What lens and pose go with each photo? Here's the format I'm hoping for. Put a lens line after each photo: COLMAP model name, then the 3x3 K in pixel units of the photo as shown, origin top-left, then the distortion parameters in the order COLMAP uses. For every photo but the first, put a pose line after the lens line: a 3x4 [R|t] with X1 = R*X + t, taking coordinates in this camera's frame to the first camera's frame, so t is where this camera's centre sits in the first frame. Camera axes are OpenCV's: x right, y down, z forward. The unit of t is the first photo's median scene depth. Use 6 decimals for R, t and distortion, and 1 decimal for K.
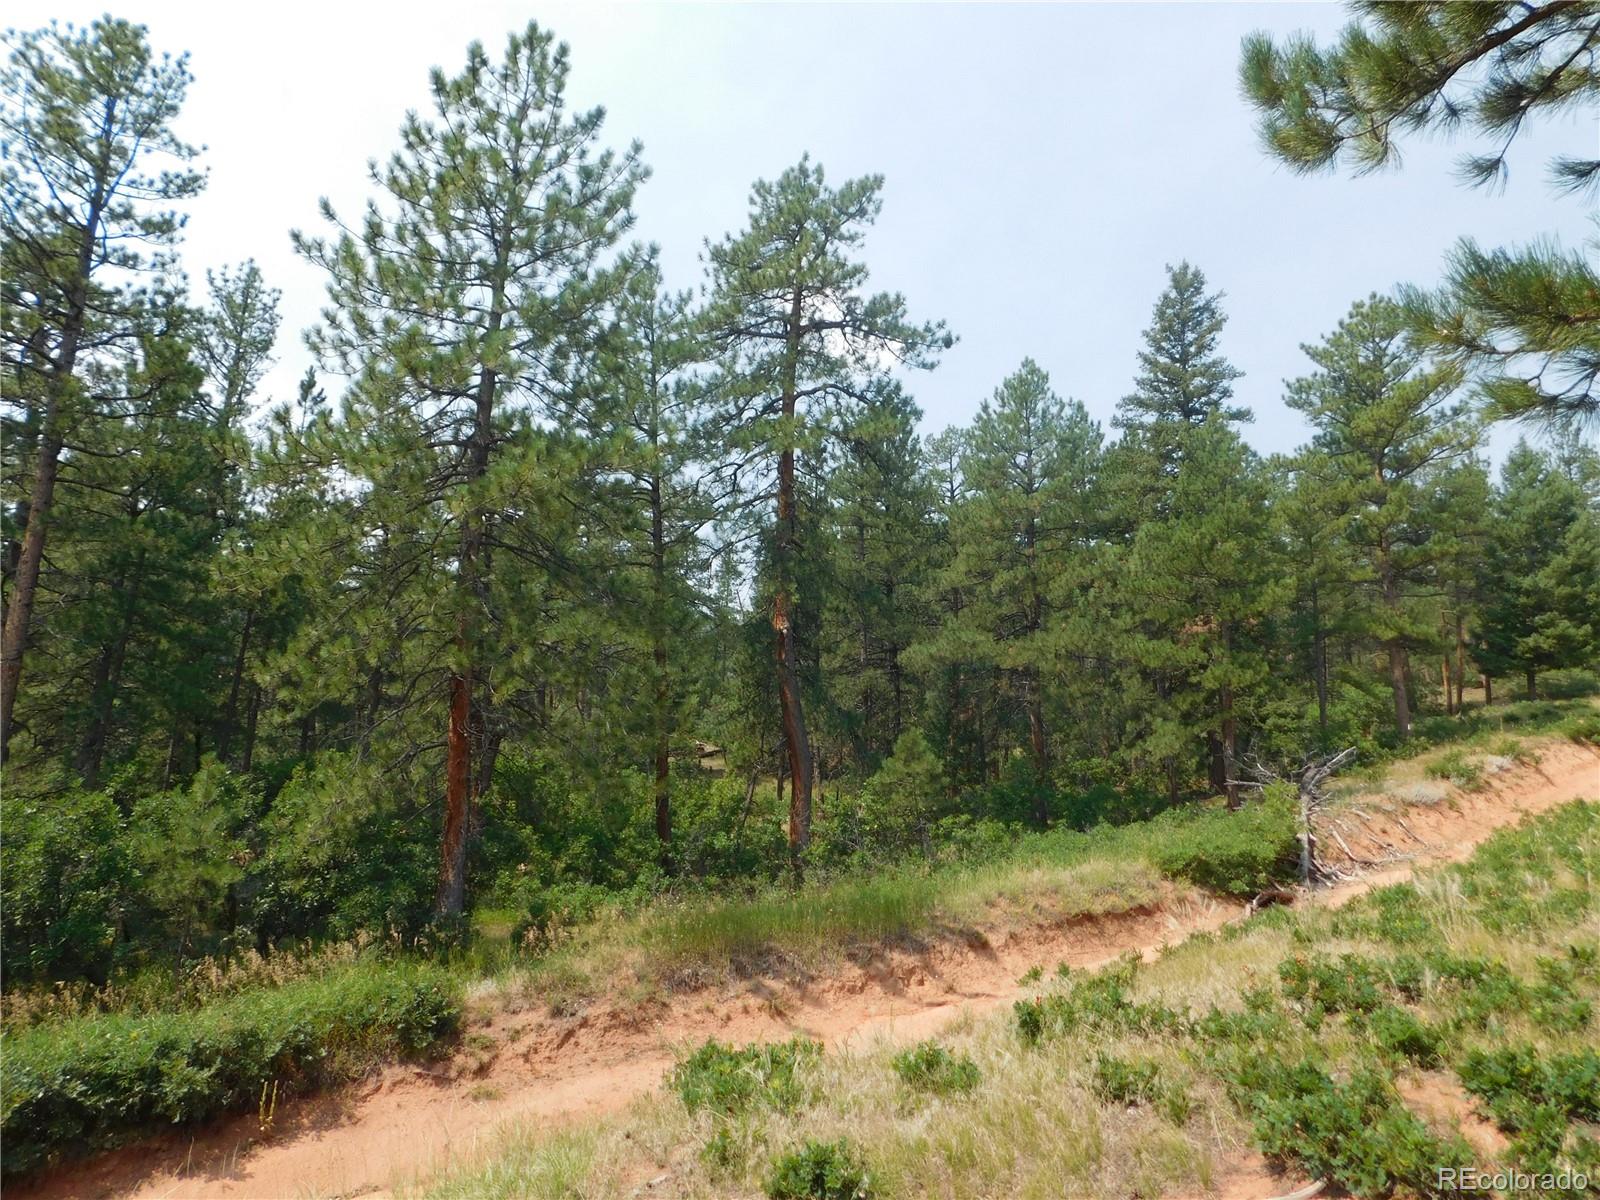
lens RADIAL K [[1060.0, 0, 801.1], [0, 1060.0, 598.5], [0, 0, 1]] dist [-0.073209, 0.058294]
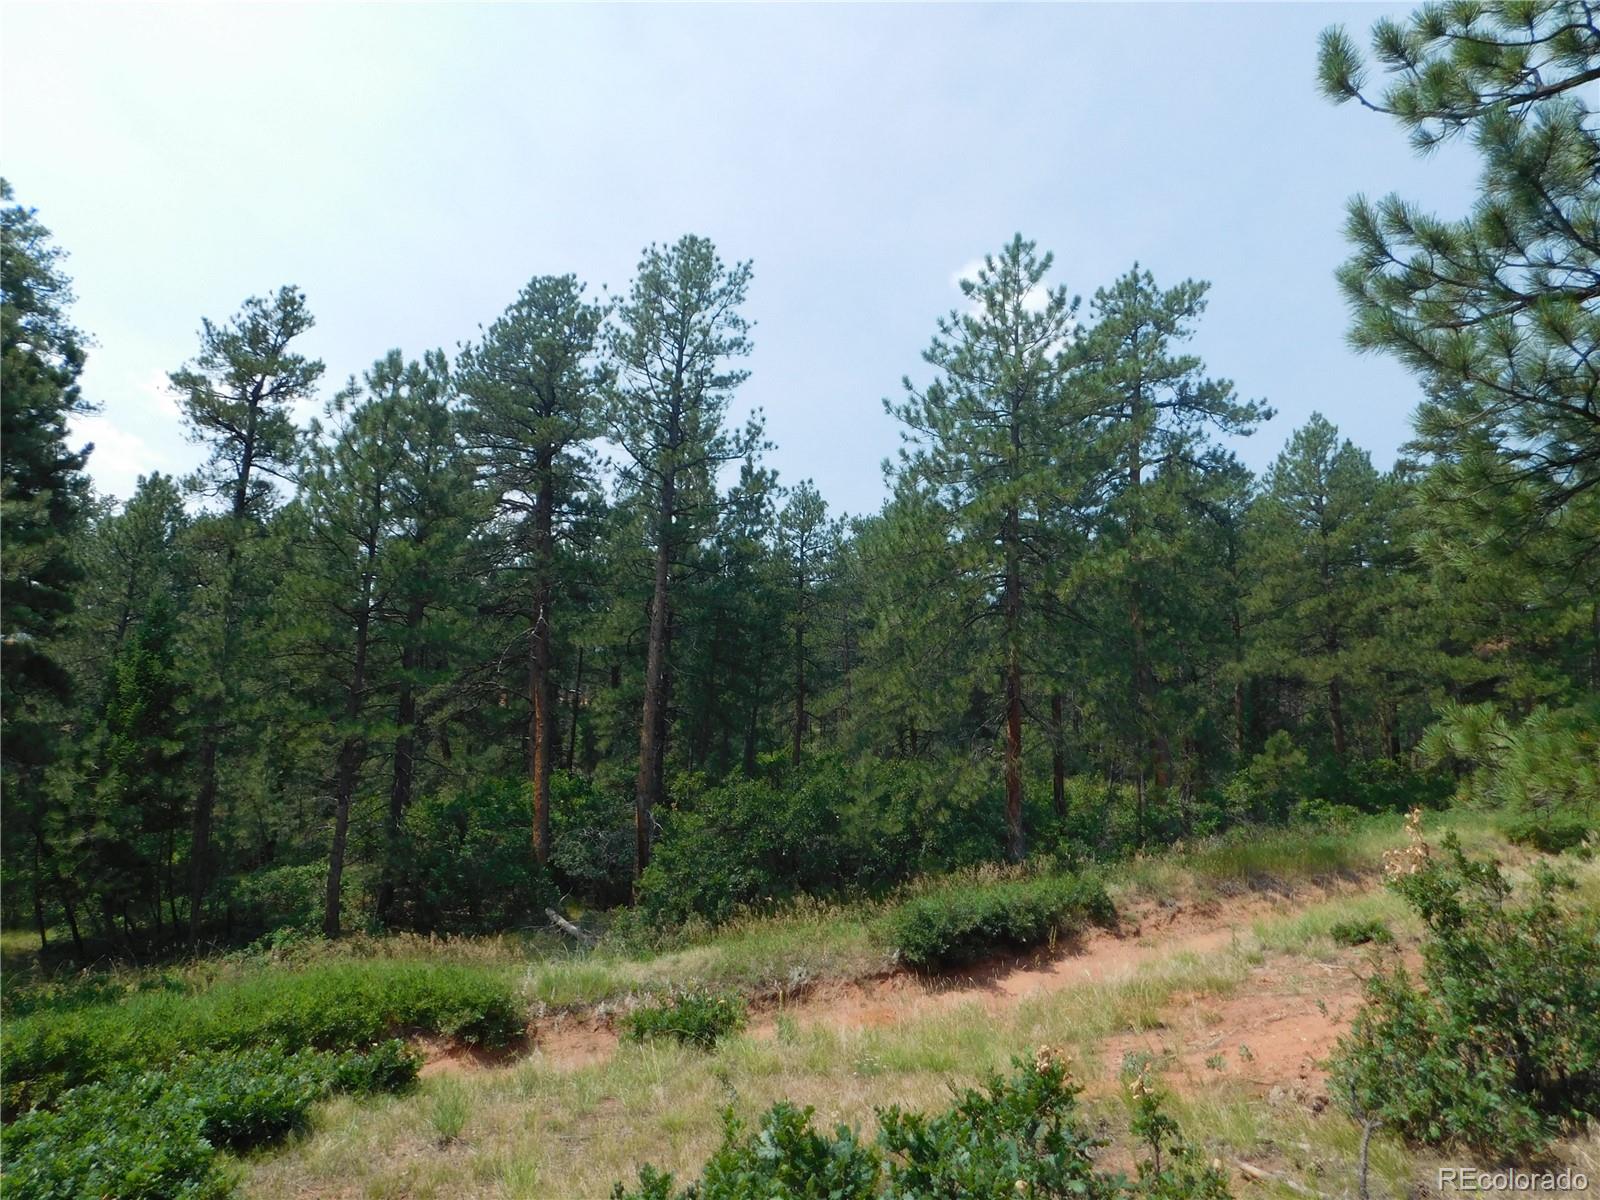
lens RADIAL K [[1060.0, 0, 797.6], [0, 1060.0, 604.1], [0, 0, 1]] dist [-0.073209, 0.058294]
pose [[0.986262, -0.022275, -0.163678, -0.209007], [0.021793, 0.999751, -0.004738, -0.031760], [0.163742, 0.001105, 0.986502, -0.287373]]
